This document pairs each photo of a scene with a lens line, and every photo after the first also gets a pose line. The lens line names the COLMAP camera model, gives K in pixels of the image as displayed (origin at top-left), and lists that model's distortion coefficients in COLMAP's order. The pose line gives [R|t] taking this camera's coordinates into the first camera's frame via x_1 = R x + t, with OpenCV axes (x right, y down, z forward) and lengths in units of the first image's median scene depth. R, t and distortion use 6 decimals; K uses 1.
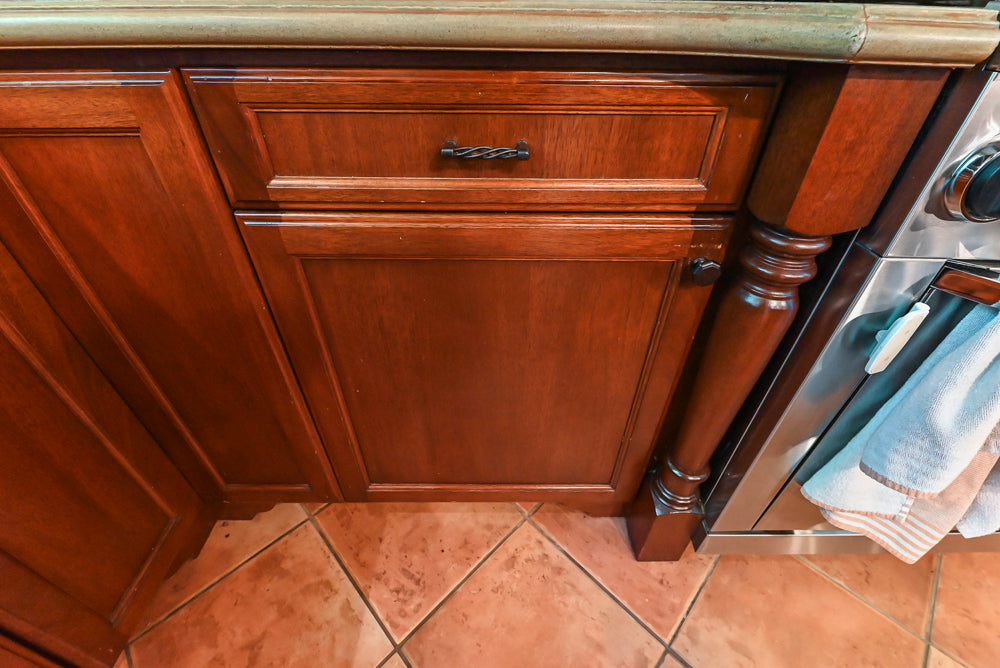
lens RADIAL K [[421.9, 0, 499.1], [0, 421.9, 324.9], [0, 0, 1]] dist [0.003322, -0.008433]
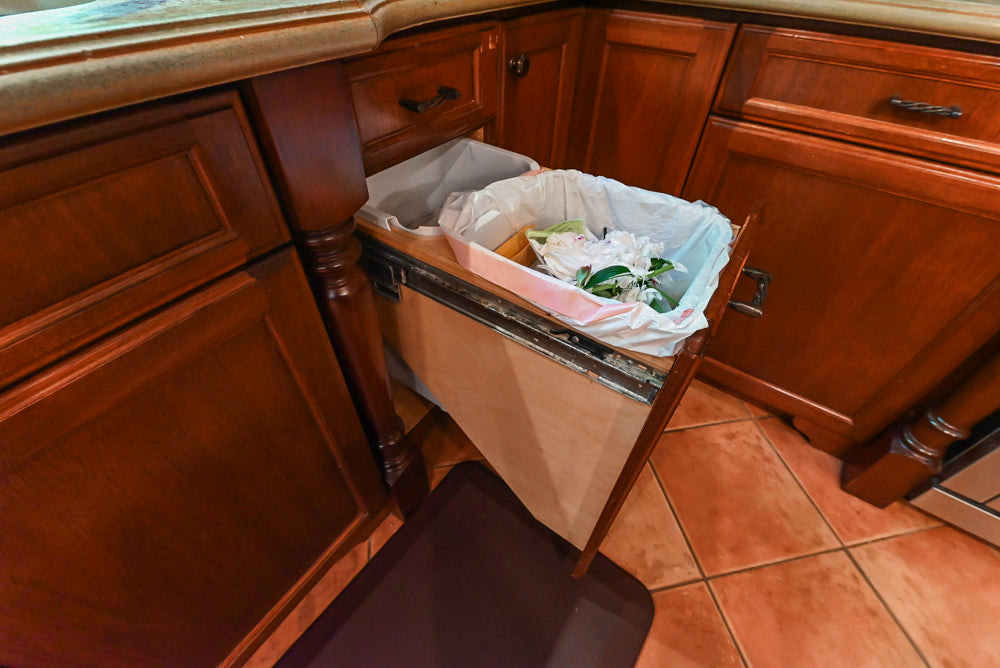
lens RADIAL K [[419.1, 0, 499.7], [0, 419.1, 328.4], [0, 0, 1]] dist [0.001638, -0.005858]
pose [[0.821634, 0.404254, -0.401866, -0.257968], [-0.353487, 0.914430, 0.197143, 0.382839], [0.447174, -0.019925, 0.894225, -0.699279]]
